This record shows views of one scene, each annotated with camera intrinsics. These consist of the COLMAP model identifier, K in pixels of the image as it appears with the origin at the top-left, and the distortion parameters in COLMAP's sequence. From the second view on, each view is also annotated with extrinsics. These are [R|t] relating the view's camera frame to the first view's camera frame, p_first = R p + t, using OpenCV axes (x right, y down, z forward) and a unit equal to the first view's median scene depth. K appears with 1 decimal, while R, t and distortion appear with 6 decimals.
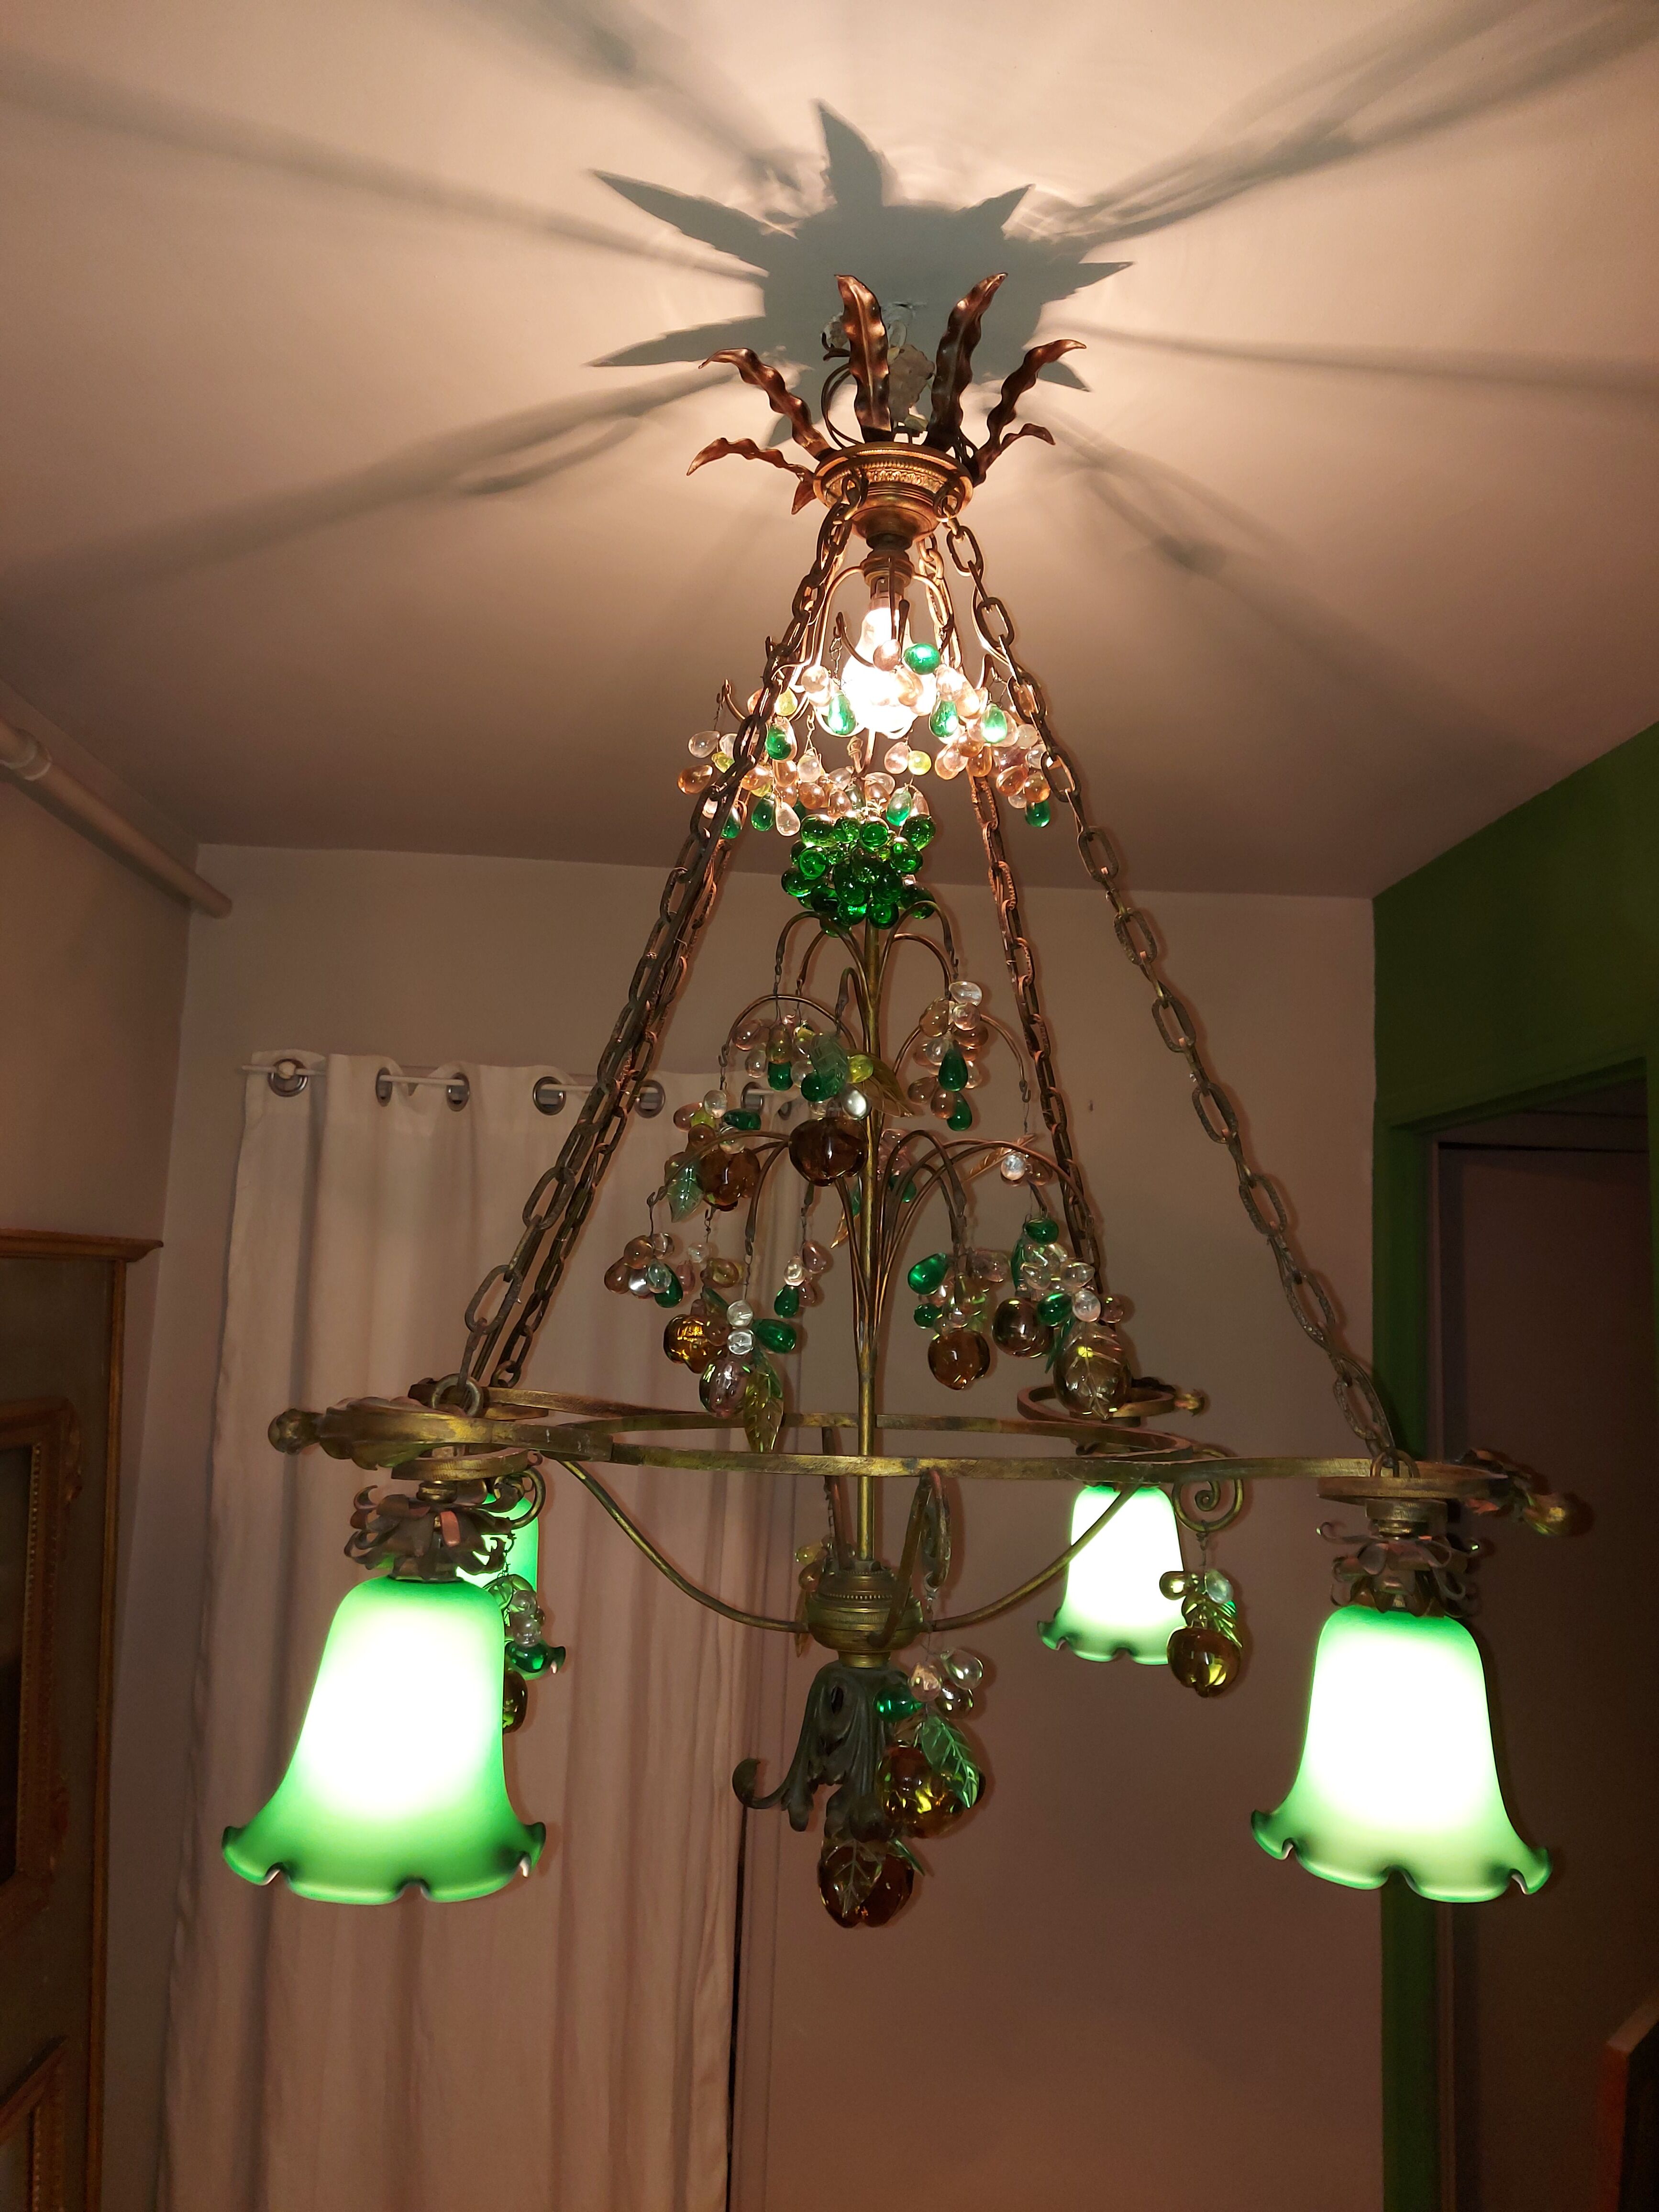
lens RADIAL K [[1593.3, 0, 824.5], [0, 1593.3, 1089.7], [0, 0, 1]] dist [0.066541, -0.072179]
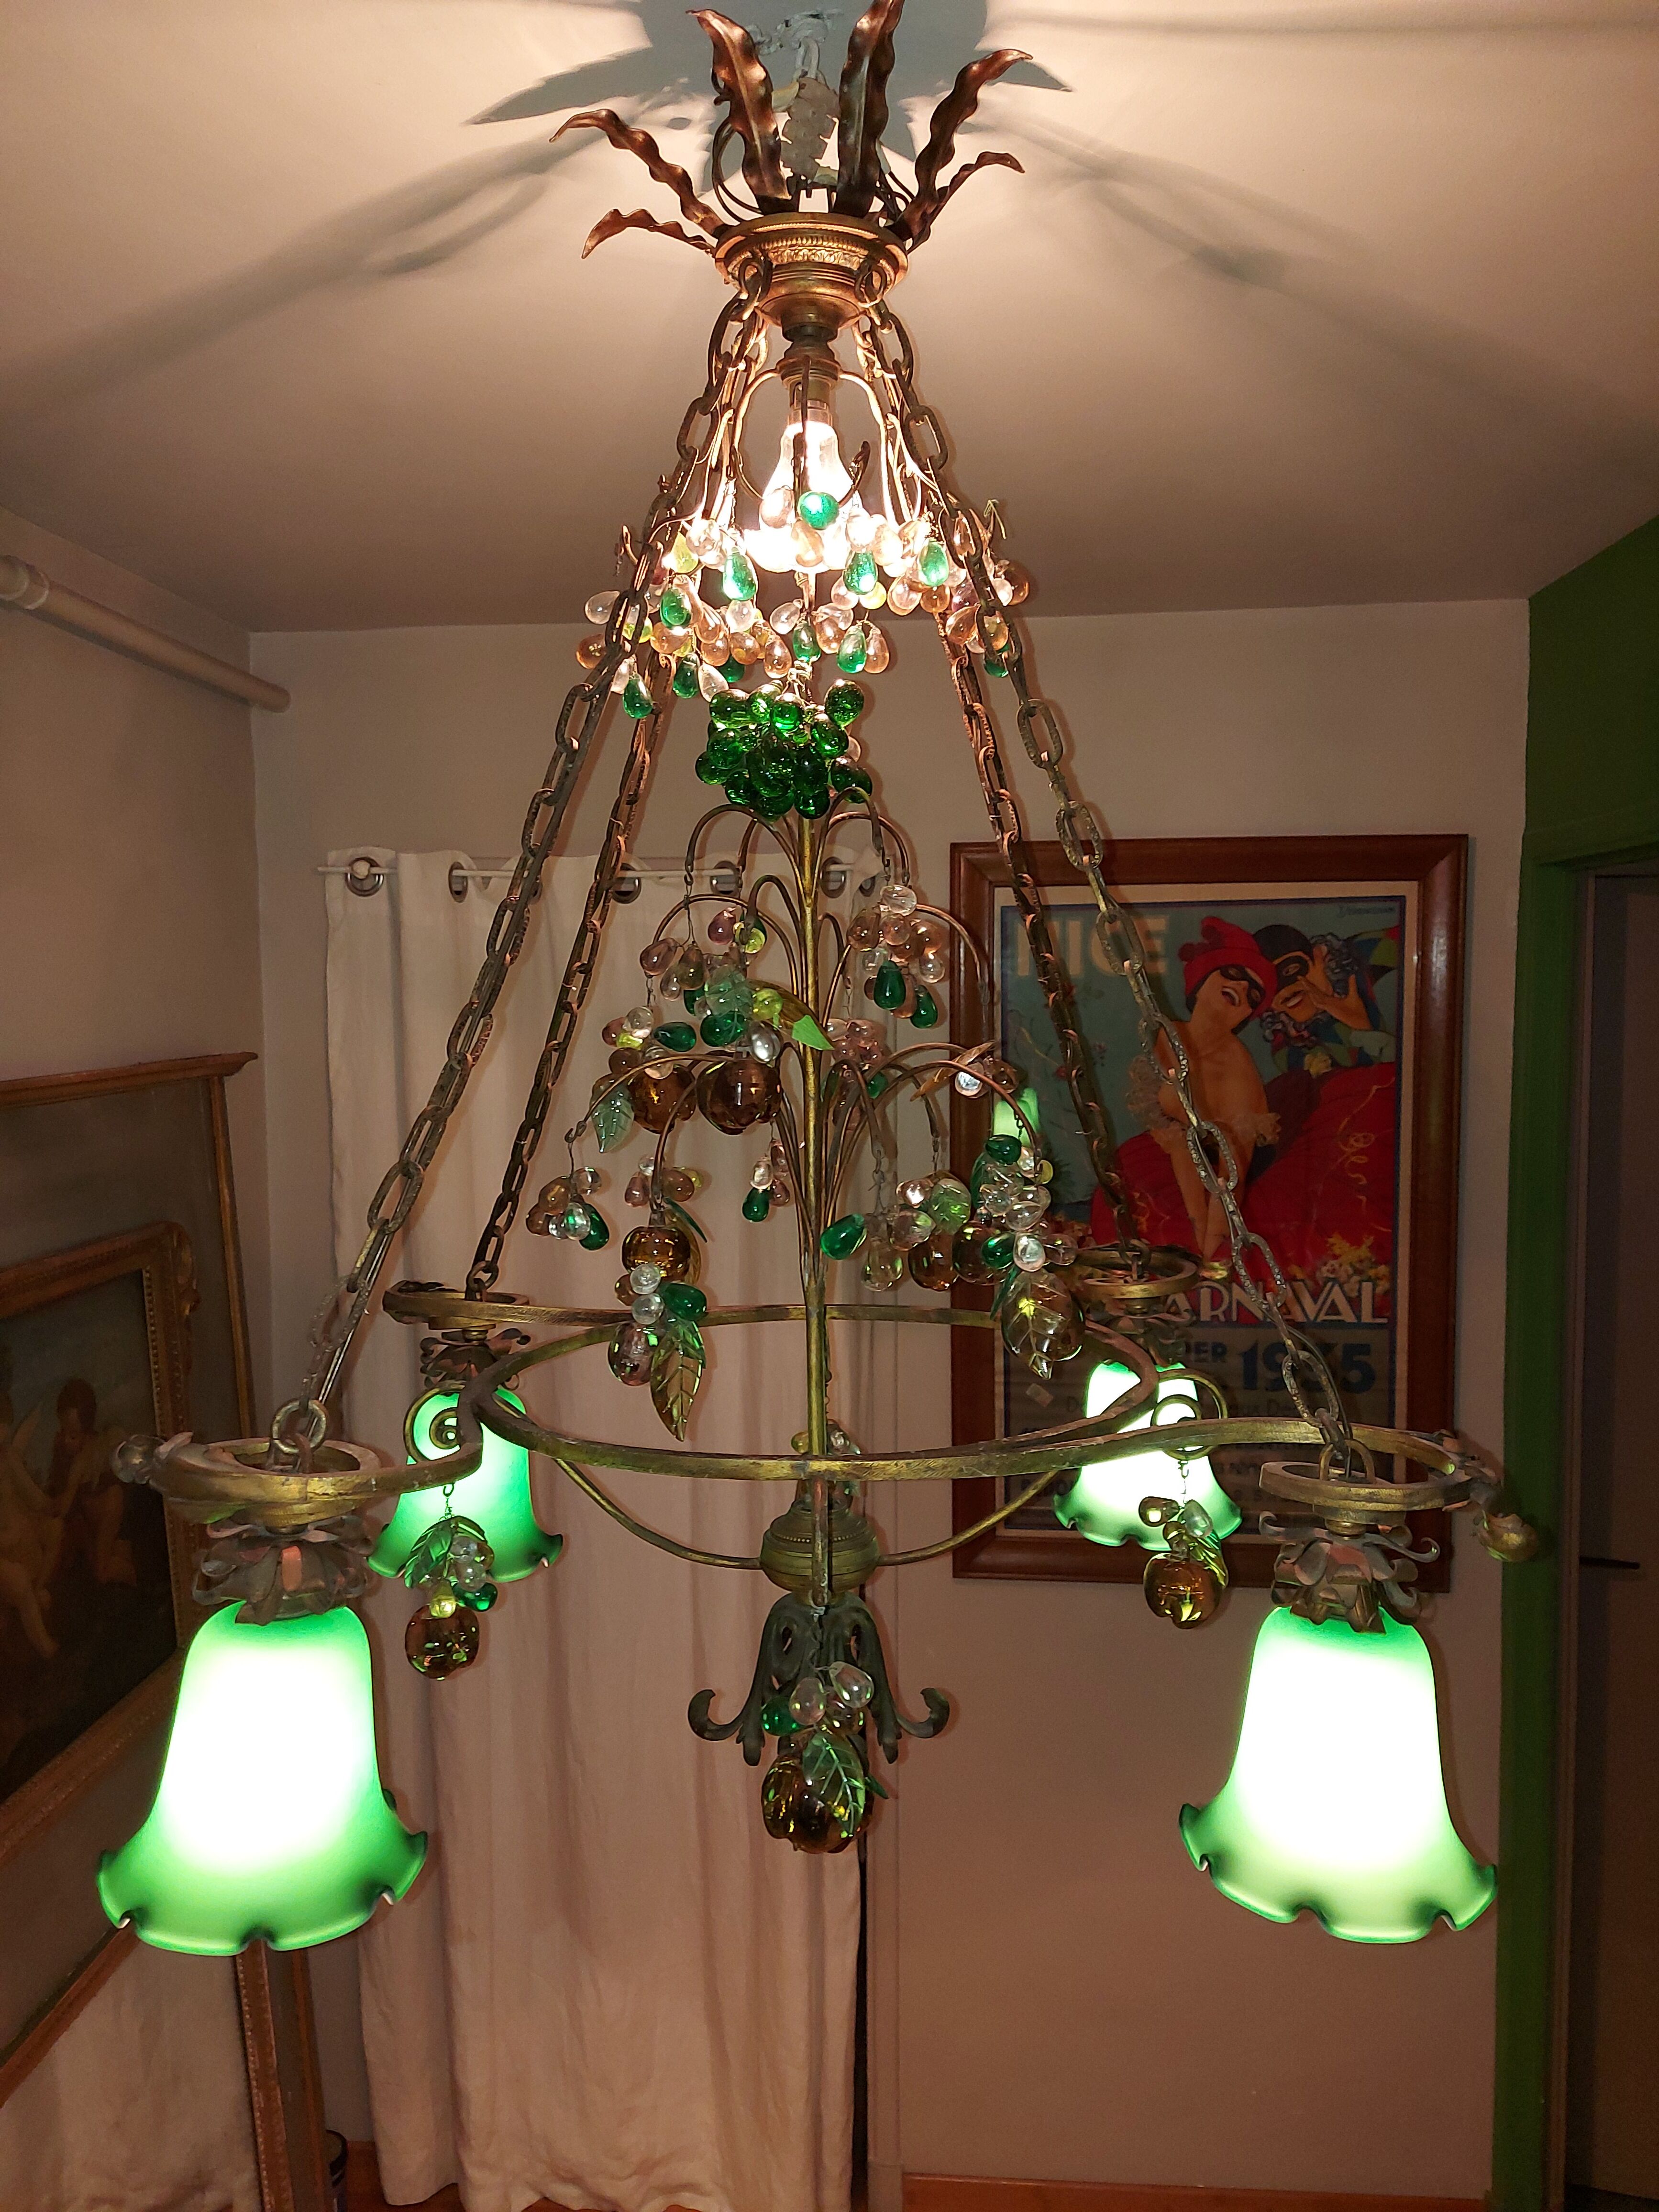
lens RADIAL K [[1593.3, 0, 820.9], [0, 1593.3, 1101.5], [0, 0, 1]] dist [0.066541, -0.072179]
pose [[0.991921, -0.027659, -0.123808, 0.142064], [0.051890, 0.979026, 0.197016, -0.118571], [0.115762, -0.201848, 0.972551, 0.109711]]
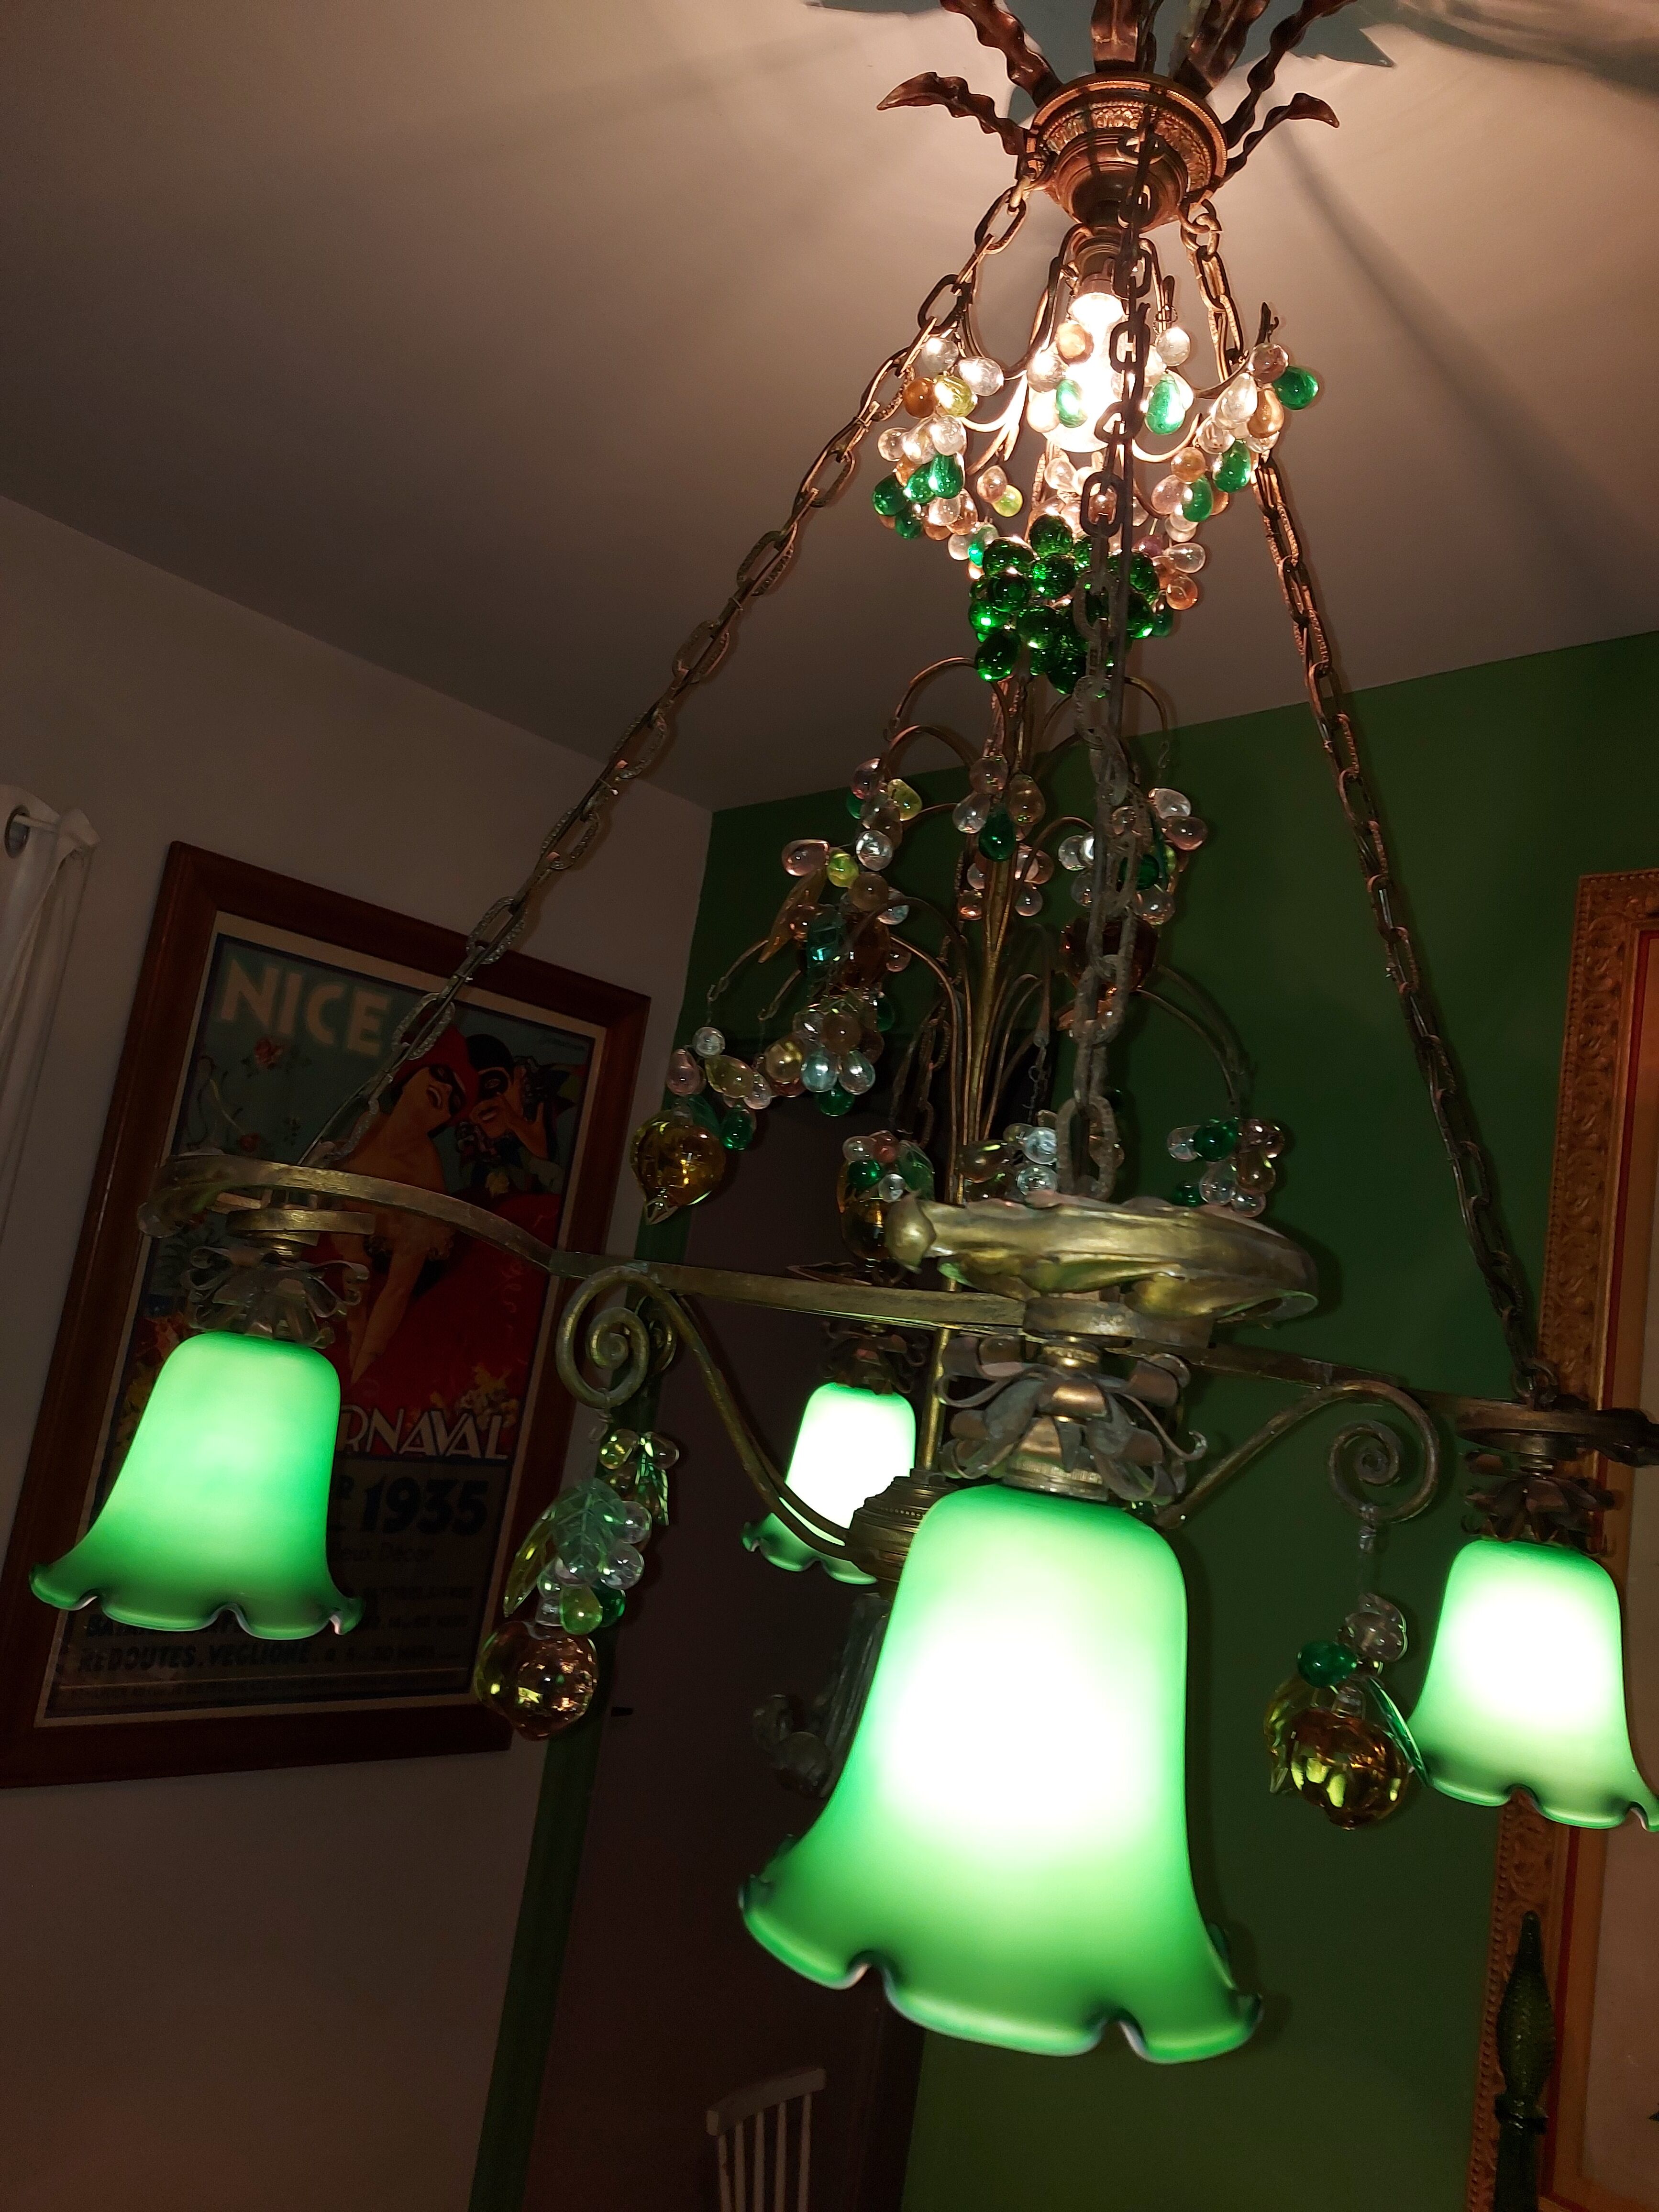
lens RADIAL K [[1593.3, 0, 835.5], [0, 1593.3, 1094.9], [0, 0, 1]] dist [0.066541, -0.072179]
pose [[0.743194, 0.183393, 0.643451, -0.507568], [-0.219309, 0.975343, -0.024682, 0.134379], [-0.632112, -0.122772, 0.765089, 0.428039]]
